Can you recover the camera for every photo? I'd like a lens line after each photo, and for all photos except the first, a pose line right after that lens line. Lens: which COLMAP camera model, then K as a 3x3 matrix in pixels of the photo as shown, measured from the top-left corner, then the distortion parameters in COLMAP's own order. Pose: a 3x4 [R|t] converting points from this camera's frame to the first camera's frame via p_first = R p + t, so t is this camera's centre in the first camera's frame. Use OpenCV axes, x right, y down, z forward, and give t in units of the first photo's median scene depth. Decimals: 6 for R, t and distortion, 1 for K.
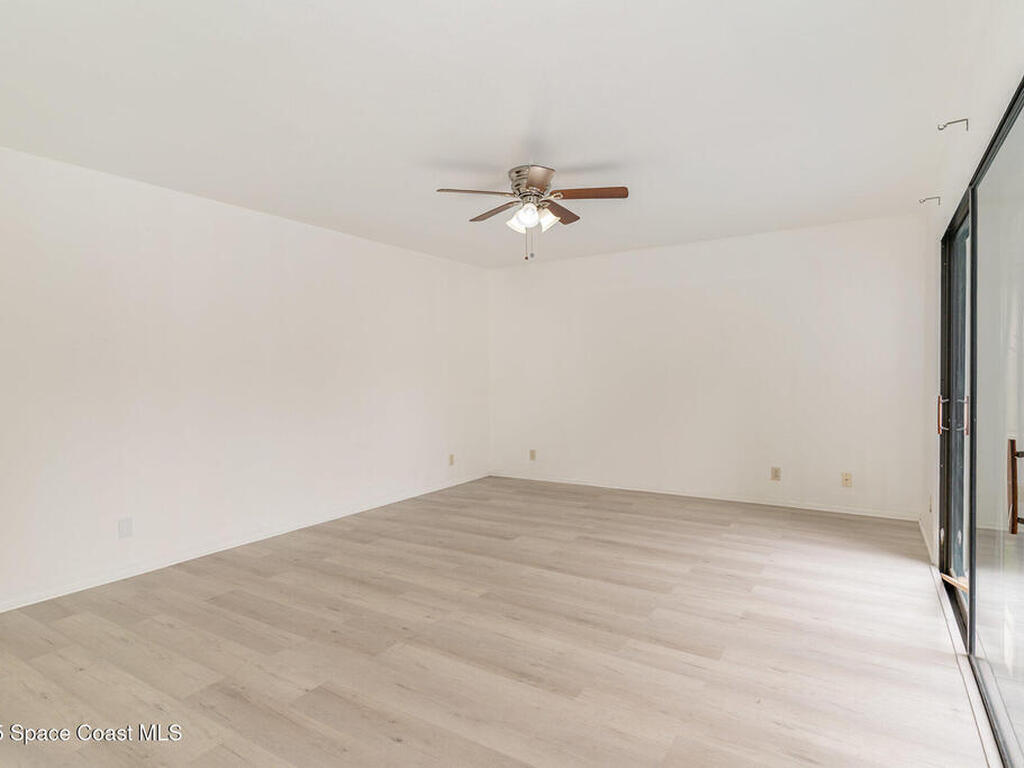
lens RADIAL K [[554.5, 0, 515.9], [0, 554.5, 376.9], [0, 0, 1]] dist [0.003607, -0.000204]
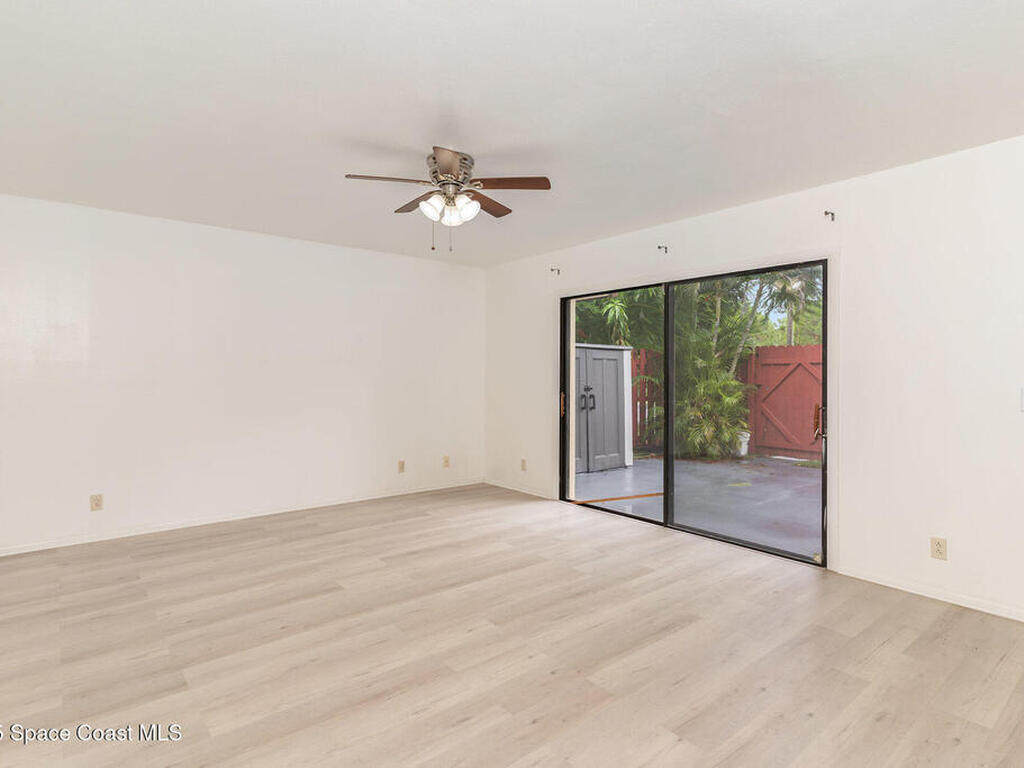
lens RADIAL K [[549.4, 0, 514.5], [0, 549.4, 375.4], [0, 0, 1]] dist [-0.005908, -0.000267]
pose [[0.321251, 0.011584, 0.946923, -0.946591], [0.004316, 0.999897, -0.013696, 0.000434], [-0.946984, 0.008487, 0.321167, 0.711682]]
